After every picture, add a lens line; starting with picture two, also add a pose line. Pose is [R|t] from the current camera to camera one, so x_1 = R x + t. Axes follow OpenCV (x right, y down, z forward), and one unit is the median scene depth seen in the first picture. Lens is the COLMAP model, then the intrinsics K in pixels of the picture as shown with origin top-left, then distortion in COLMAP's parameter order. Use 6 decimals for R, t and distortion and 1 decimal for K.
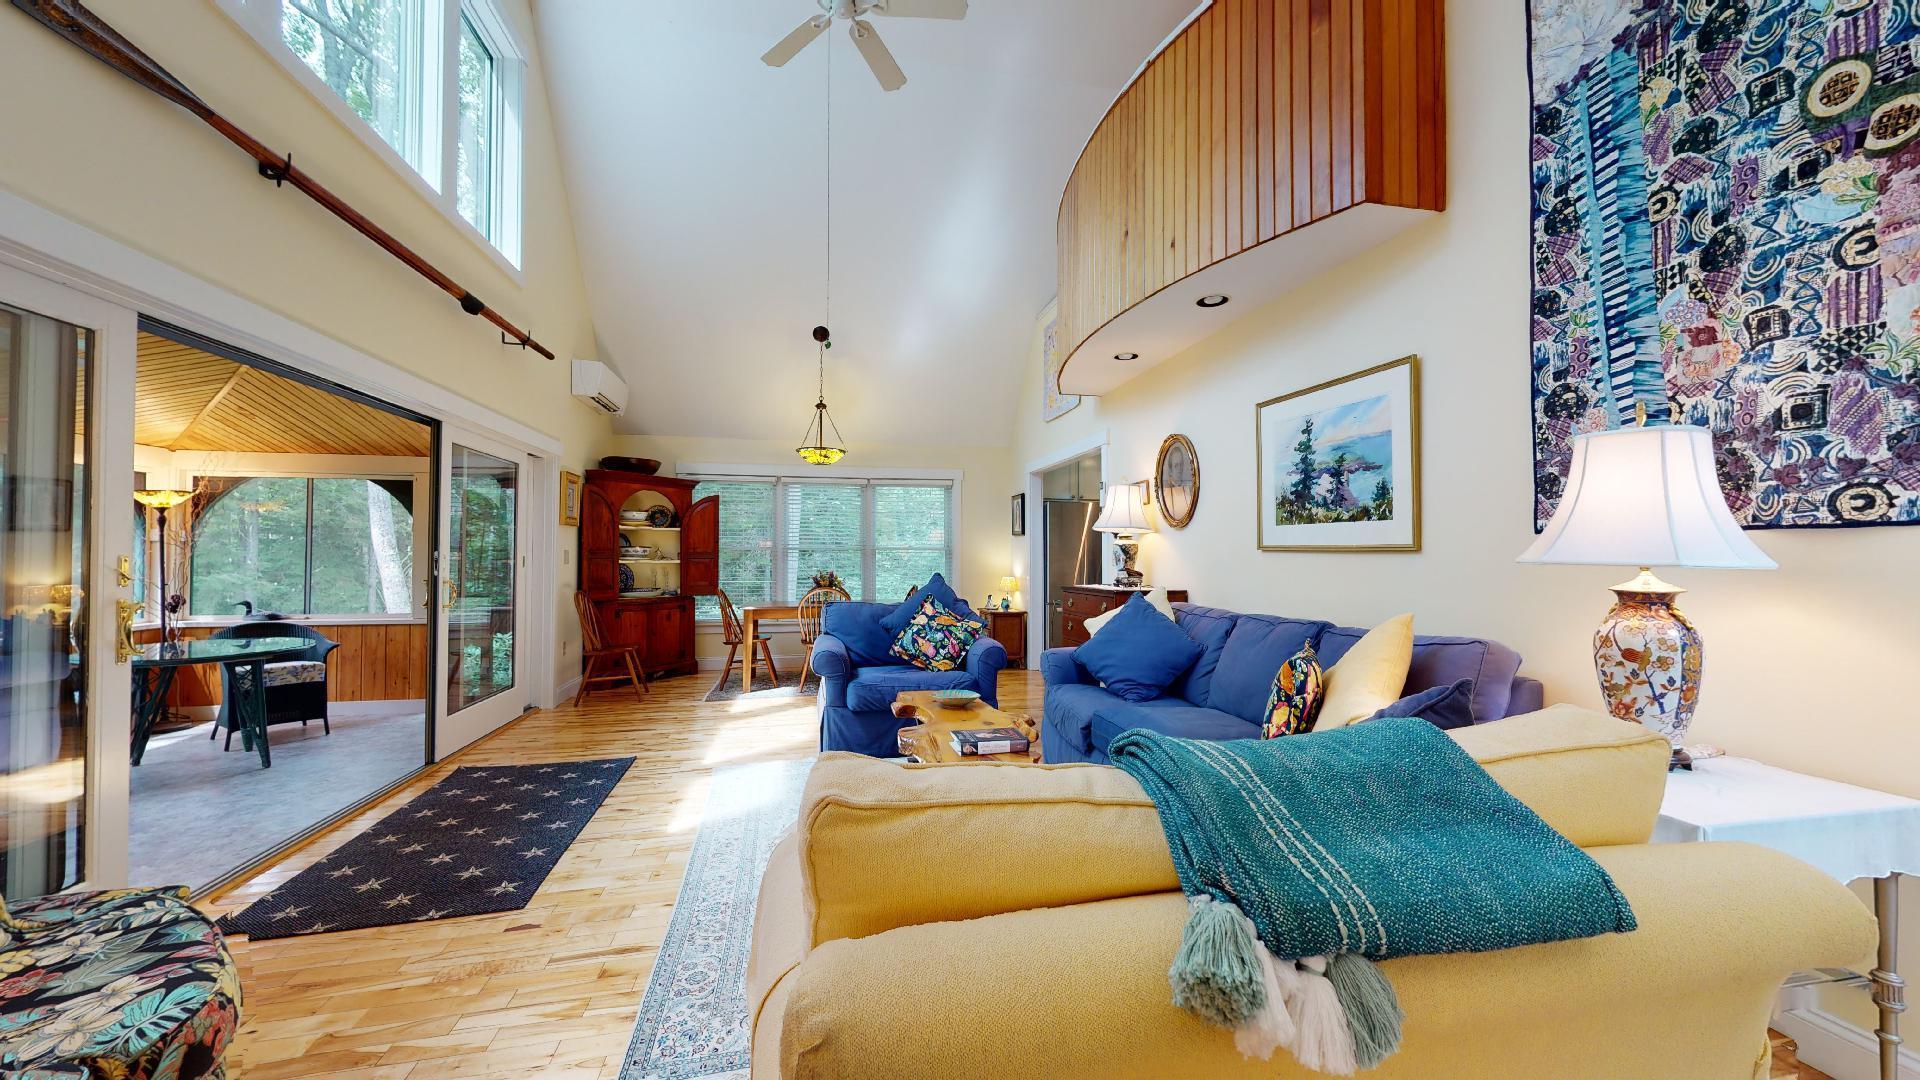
lens RADIAL K [[713.5, 0, 953.6], [0, 713.5, 543.4], [0, 0, 1]] dist [0.002933, 0.000080]
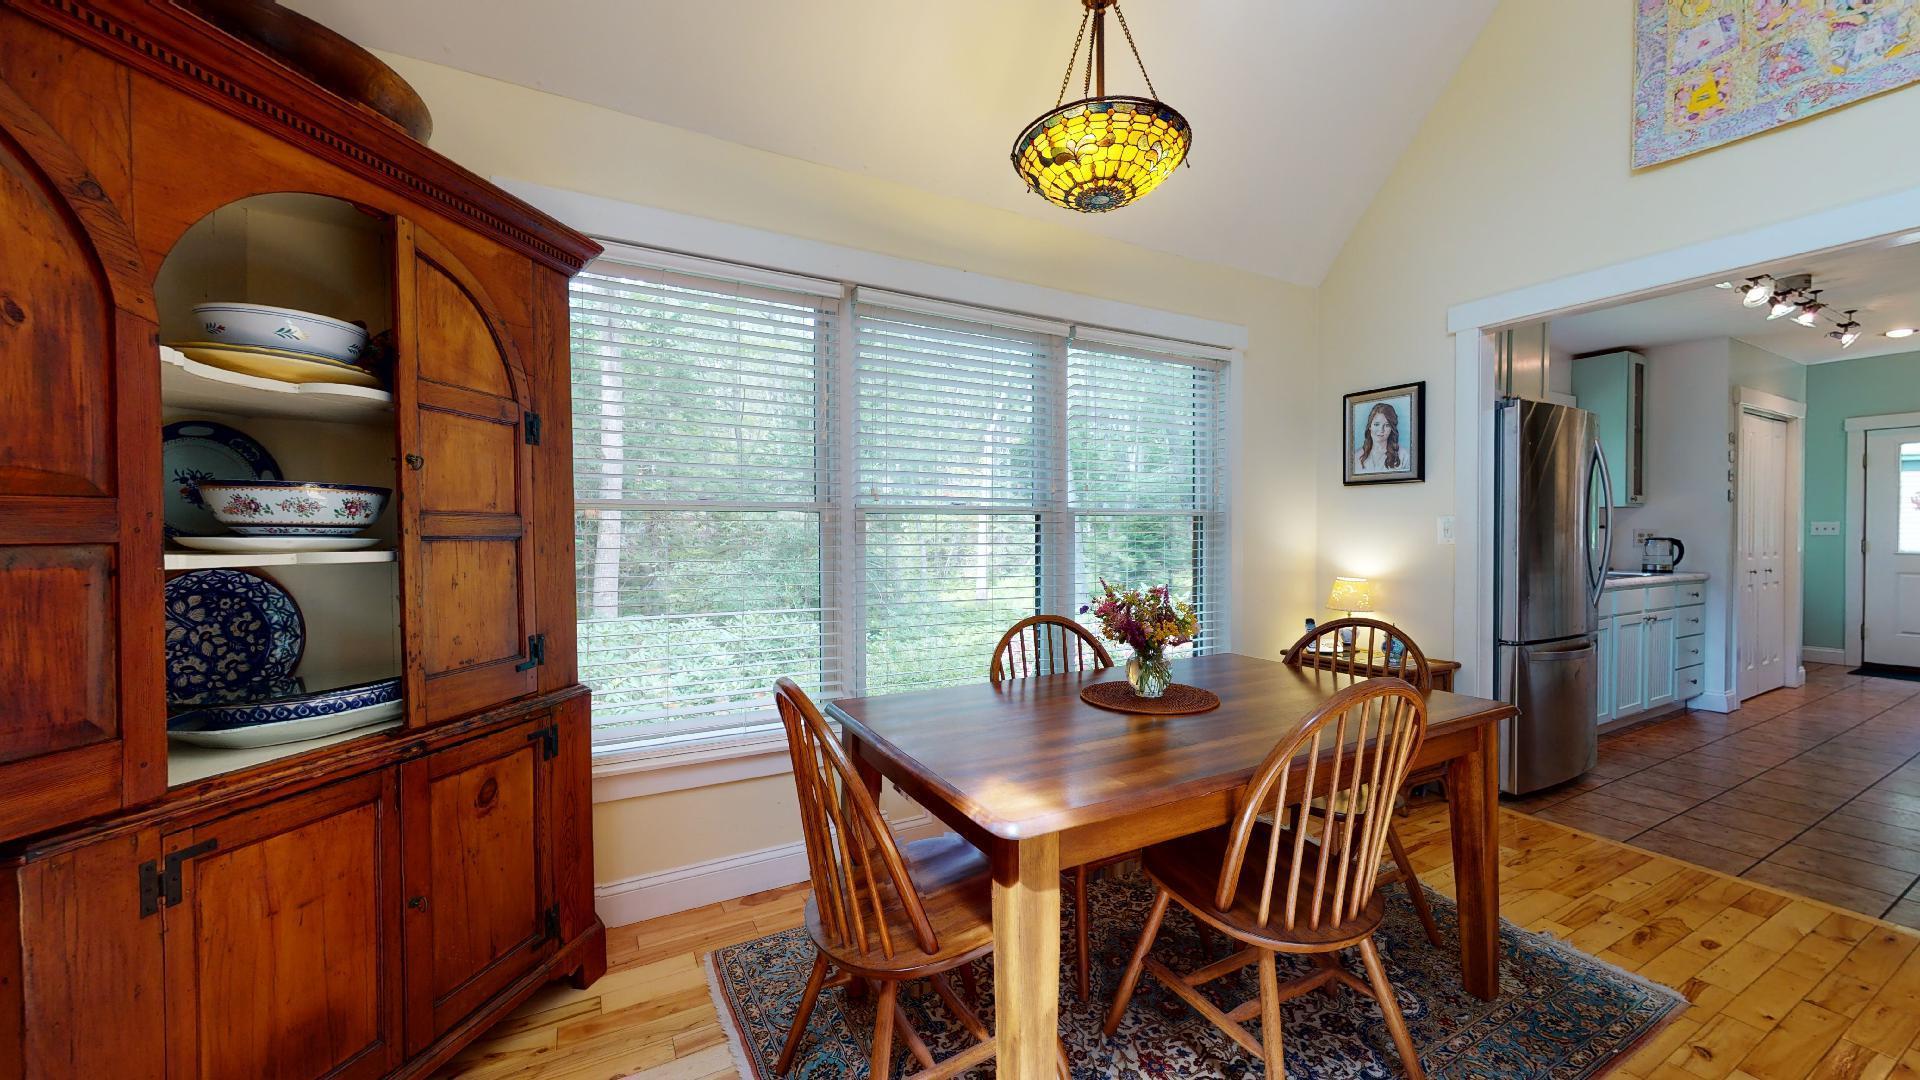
lens RADIAL K [[713.5, 0, 959.1], [0, 713.5, 543.5], [0, 0, 1]] dist [0.002933, 0.000080]
pose [[0.960347, -0.003656, 0.278785, -0.378757], [-0.005873, 0.999427, 0.033339, 0.015969], [-0.278747, -0.033654, 0.959775, 0.883033]]
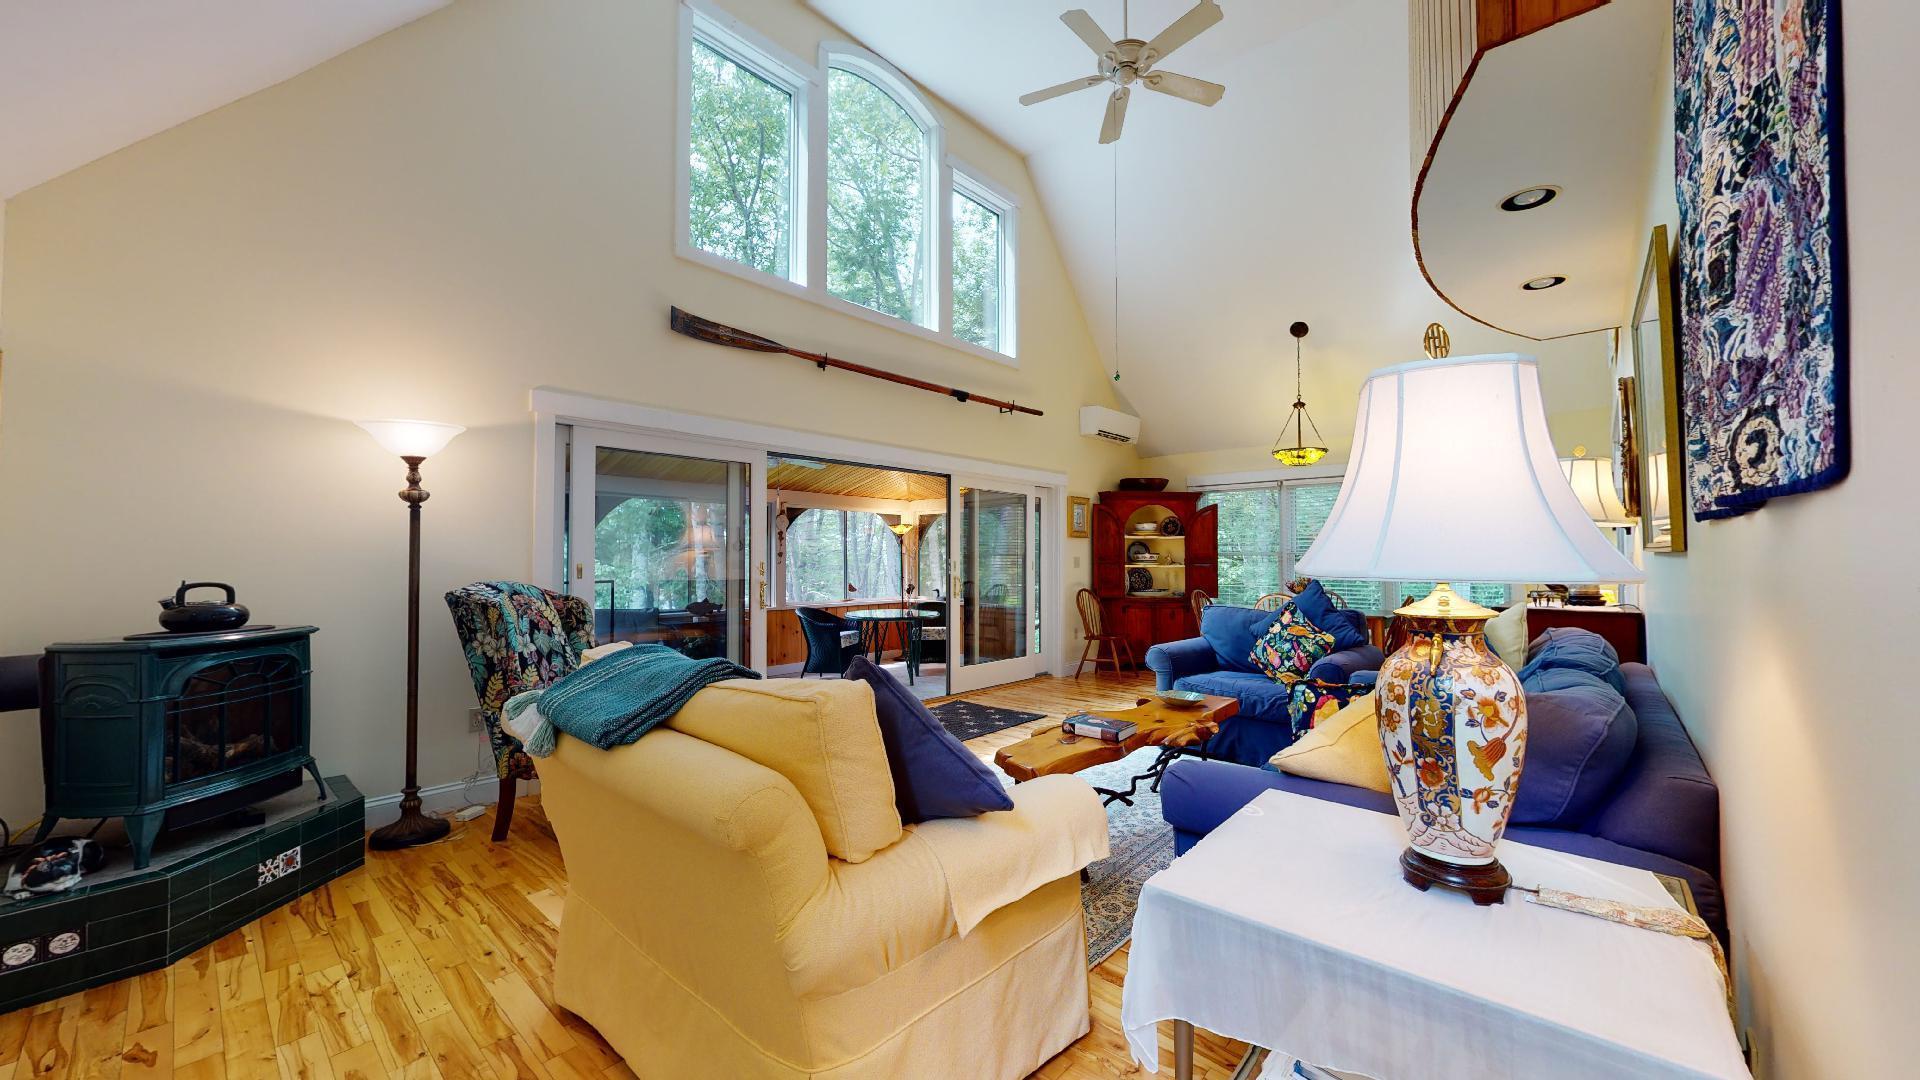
lens RADIAL K [[713.5, 0, 956.3], [0, 713.5, 547.4], [0, 0, 1]] dist [0.002933, 0.000080]
pose [[0.574410, -0.017719, -0.818376, 0.393898], [0.016219, 0.999816, -0.010264, 0.001866], [0.818407, -0.007377, 0.574591, 0.085375]]
